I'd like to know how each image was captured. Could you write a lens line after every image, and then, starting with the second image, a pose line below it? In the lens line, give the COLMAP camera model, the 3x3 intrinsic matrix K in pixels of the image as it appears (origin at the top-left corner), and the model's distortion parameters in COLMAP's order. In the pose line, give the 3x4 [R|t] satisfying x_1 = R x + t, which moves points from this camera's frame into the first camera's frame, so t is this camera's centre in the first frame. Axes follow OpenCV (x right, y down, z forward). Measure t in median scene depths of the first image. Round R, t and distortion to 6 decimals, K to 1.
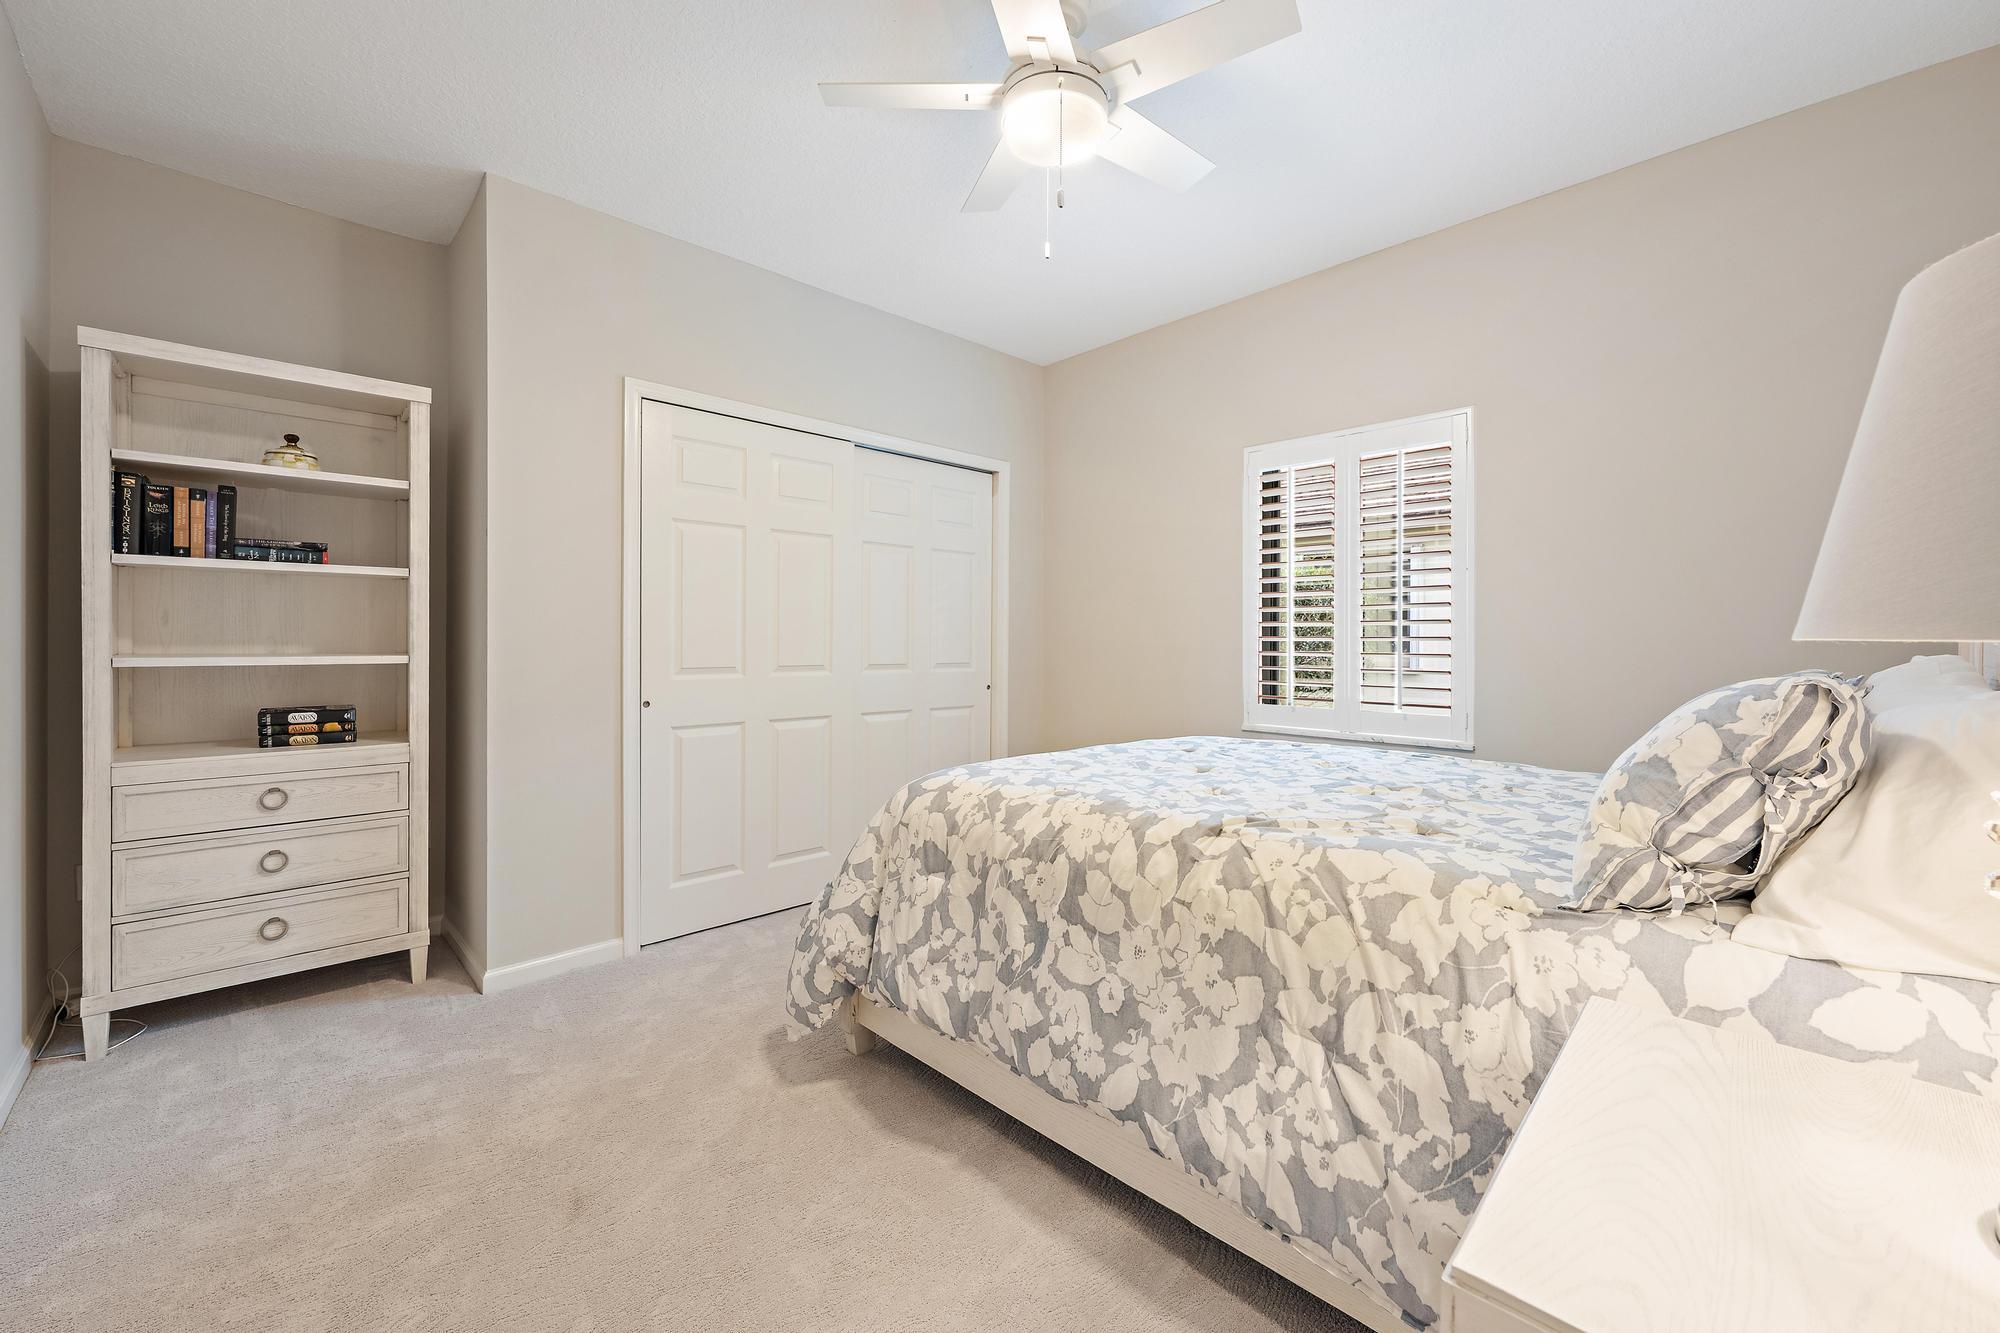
lens RADIAL K [[786.9, 0, 1007.8], [0, 786.9, 632.7], [0, 0, 1]] dist [0.003045, -0.000089]
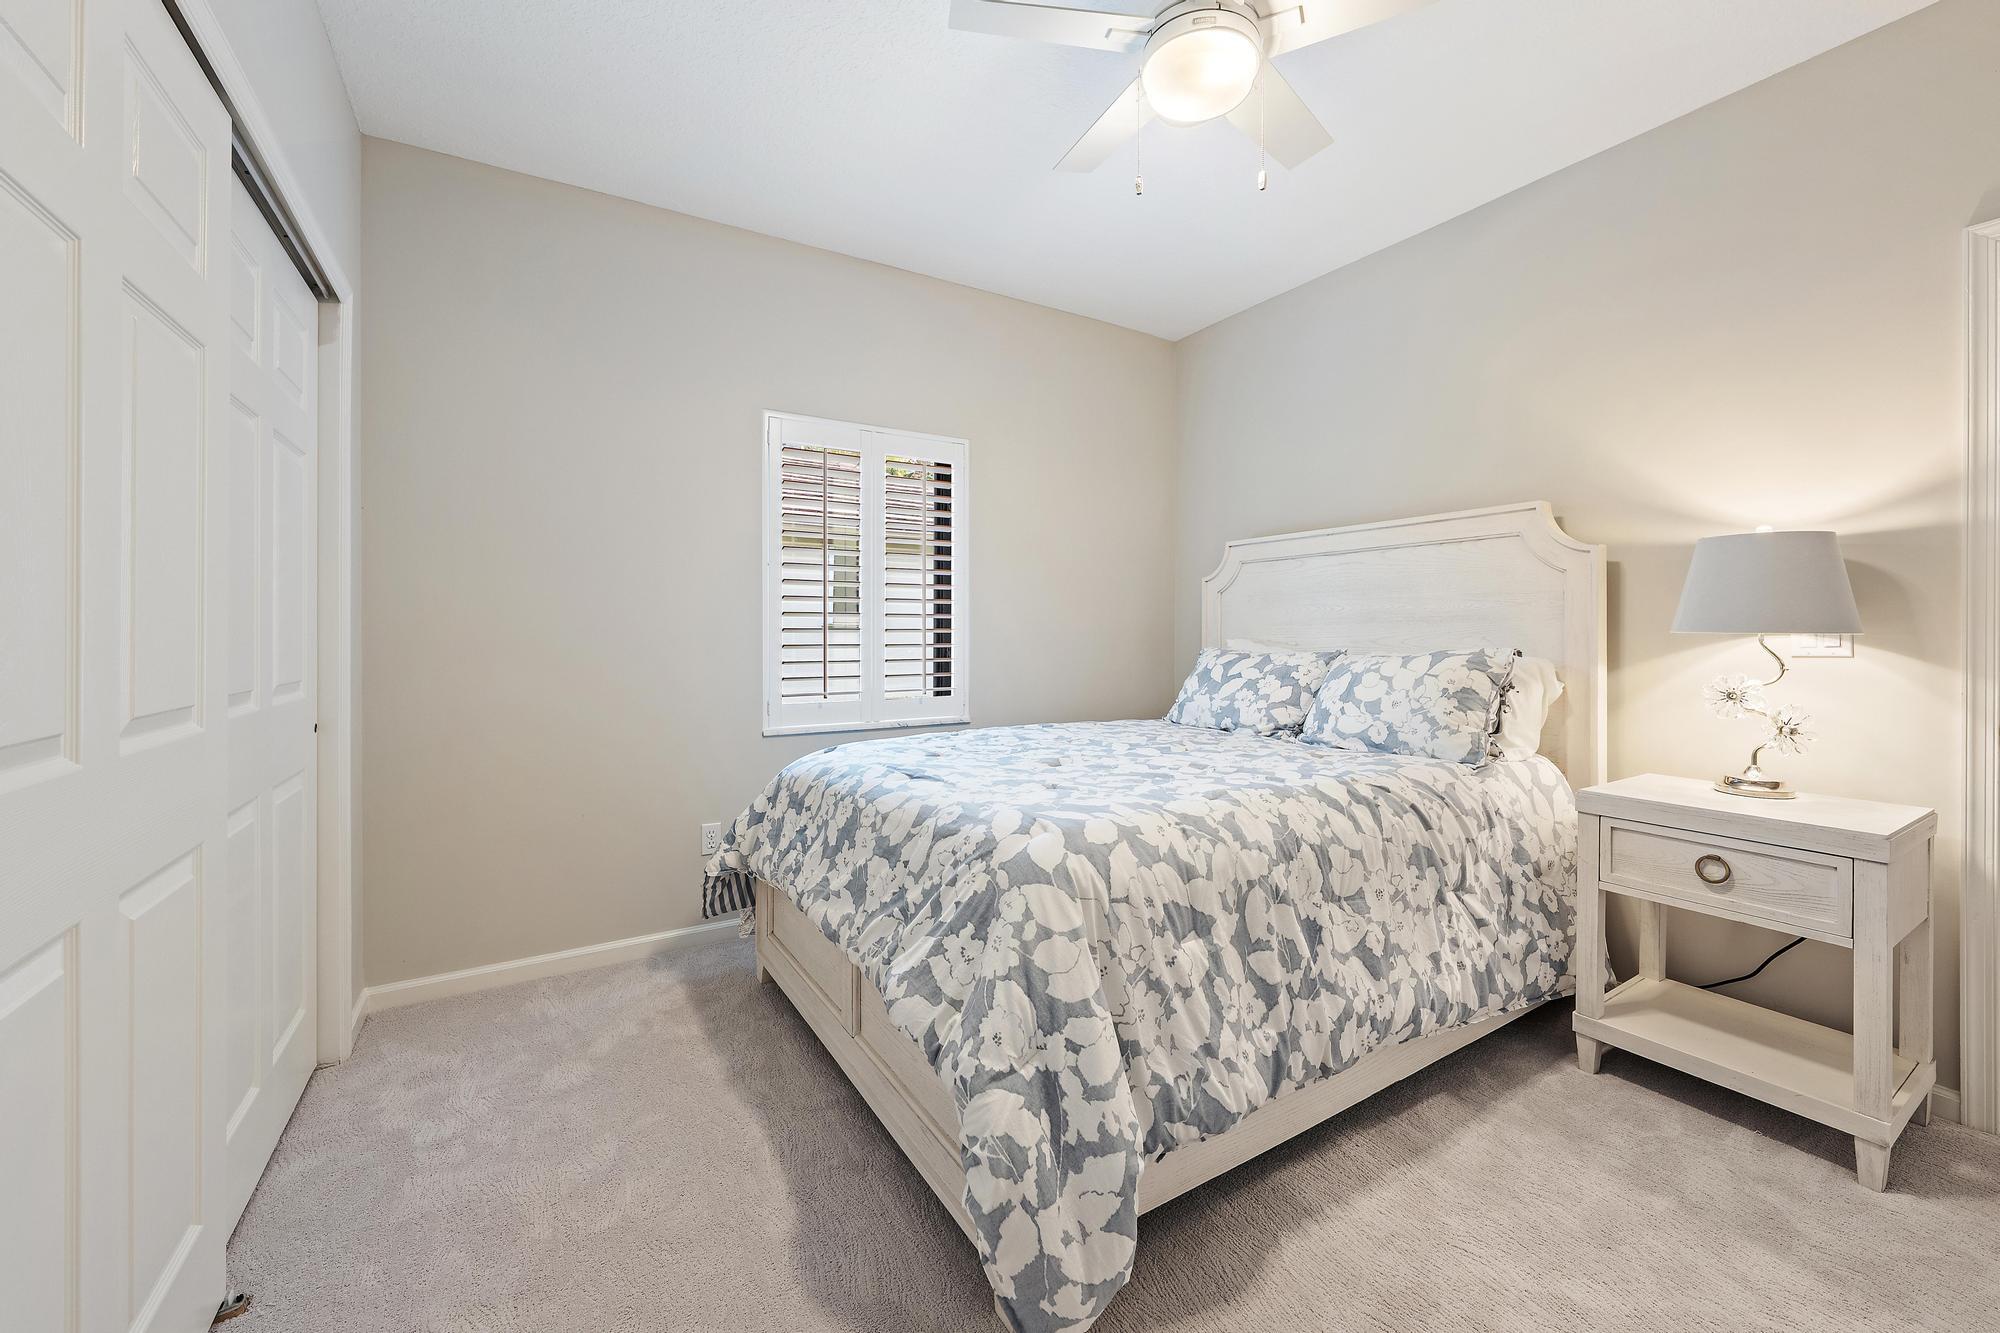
lens RADIAL K [[786.9, 0, 1013.6], [0, 786.9, 619.6], [0, 0, 1]] dist [0.003045, -0.000089]
pose [[0.235636, 0.006259, 0.971821, -1.034888], [-0.006464, 0.999967, -0.004873, -0.004564], [-0.971820, -0.005134, 0.235669, 1.143869]]
